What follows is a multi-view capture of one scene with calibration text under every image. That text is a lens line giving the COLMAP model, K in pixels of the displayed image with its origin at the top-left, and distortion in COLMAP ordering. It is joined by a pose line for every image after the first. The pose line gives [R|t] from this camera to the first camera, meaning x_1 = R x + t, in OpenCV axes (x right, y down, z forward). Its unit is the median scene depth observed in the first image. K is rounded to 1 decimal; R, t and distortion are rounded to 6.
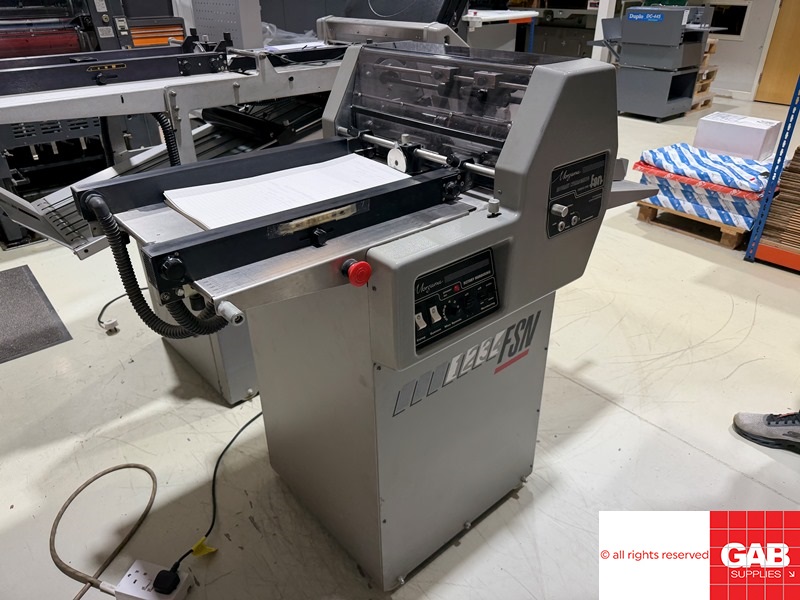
lens RADIAL K [[570.7, 0, 400.0], [0, 570.7, 300.0], [0, 0, 1]] dist [0.040059, -0.062662]
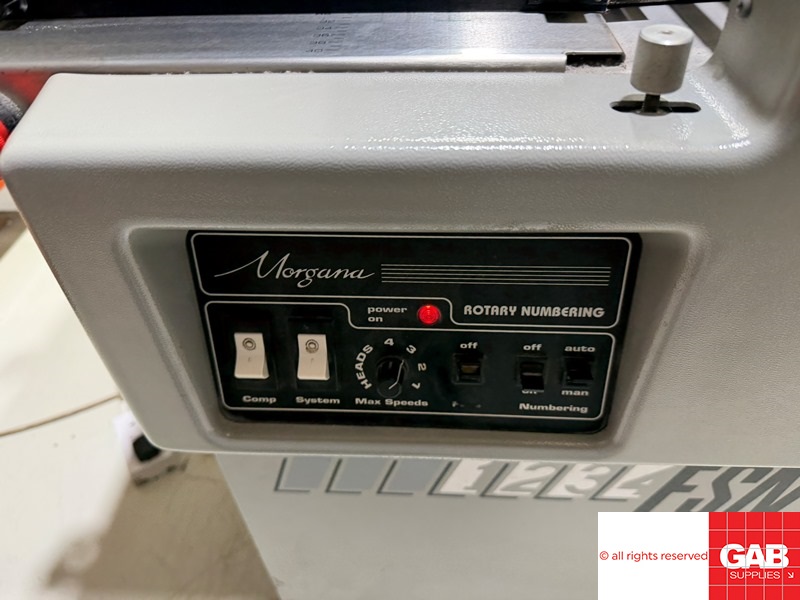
lens RADIAL K [[570.7, 0, 400.0], [0, 570.7, 300.0], [0, 0, 1]] dist [0.040059, -0.062662]
pose [[0.721390, 0.457167, -0.520187, 0.236271], [-0.325659, 0.886849, 0.327789, -0.118660], [0.611181, -0.067060, 0.788645, 0.735547]]
